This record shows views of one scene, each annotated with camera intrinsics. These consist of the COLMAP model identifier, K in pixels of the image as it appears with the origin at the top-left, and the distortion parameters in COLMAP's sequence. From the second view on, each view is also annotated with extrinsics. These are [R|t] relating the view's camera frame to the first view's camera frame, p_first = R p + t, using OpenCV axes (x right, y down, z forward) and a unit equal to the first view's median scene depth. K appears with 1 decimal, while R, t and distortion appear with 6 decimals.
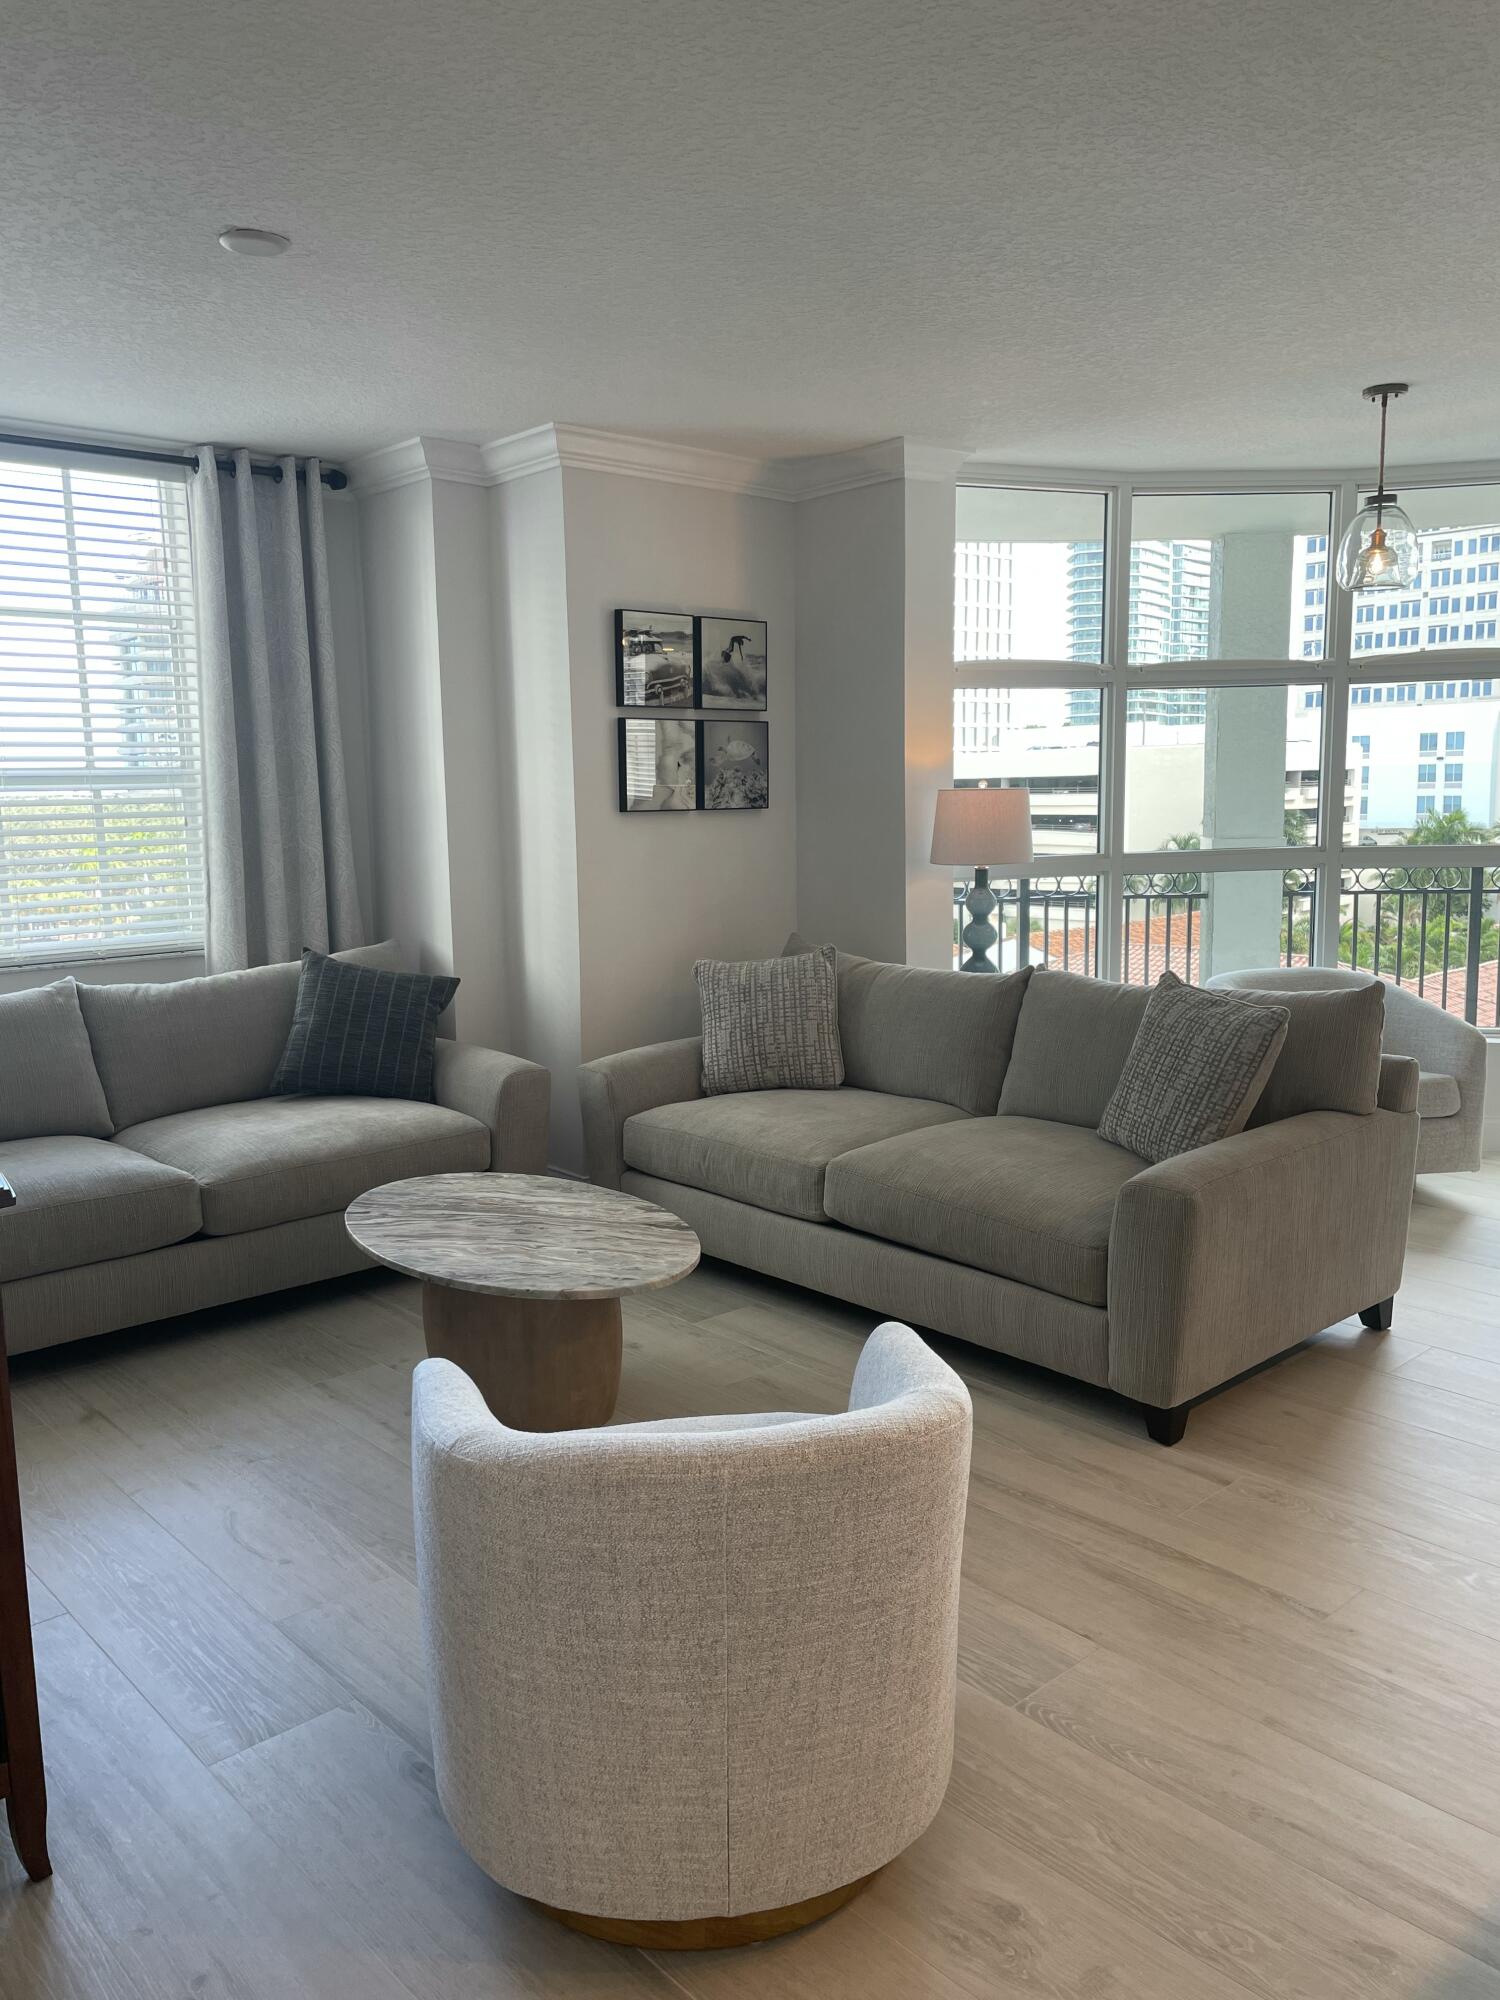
lens RADIAL K [[1524.3, 0, 750.0], [0, 1524.3, 1000.0], [0, 0, 1]] dist [0.108648, -0.151573]
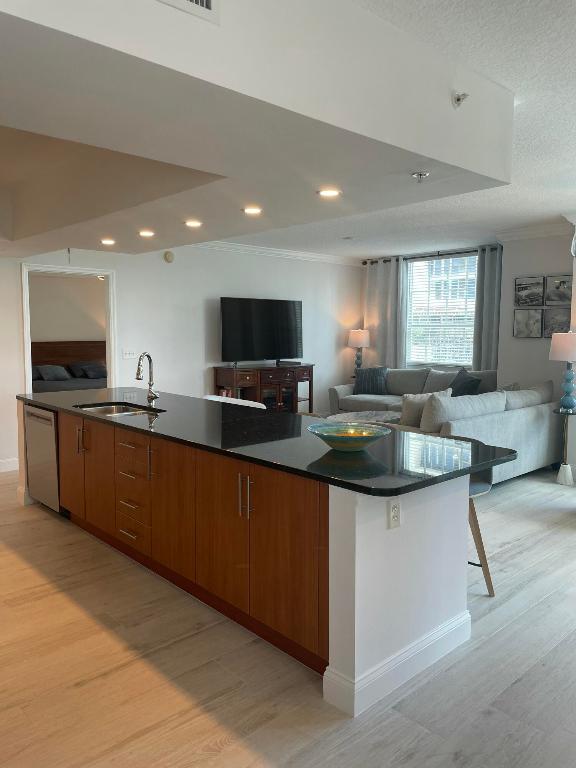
lens RADIAL K [[585.3, 0, 288.0], [0, 585.3, 384.0], [0, 0, 1]] dist [0.108648, -0.151573]
pose [[0.000840, 0.118317, -0.992975, 1.208687], [-0.141660, 0.982976, 0.117006, -0.101824], [0.989915, 0.140567, 0.017586, 0.487033]]
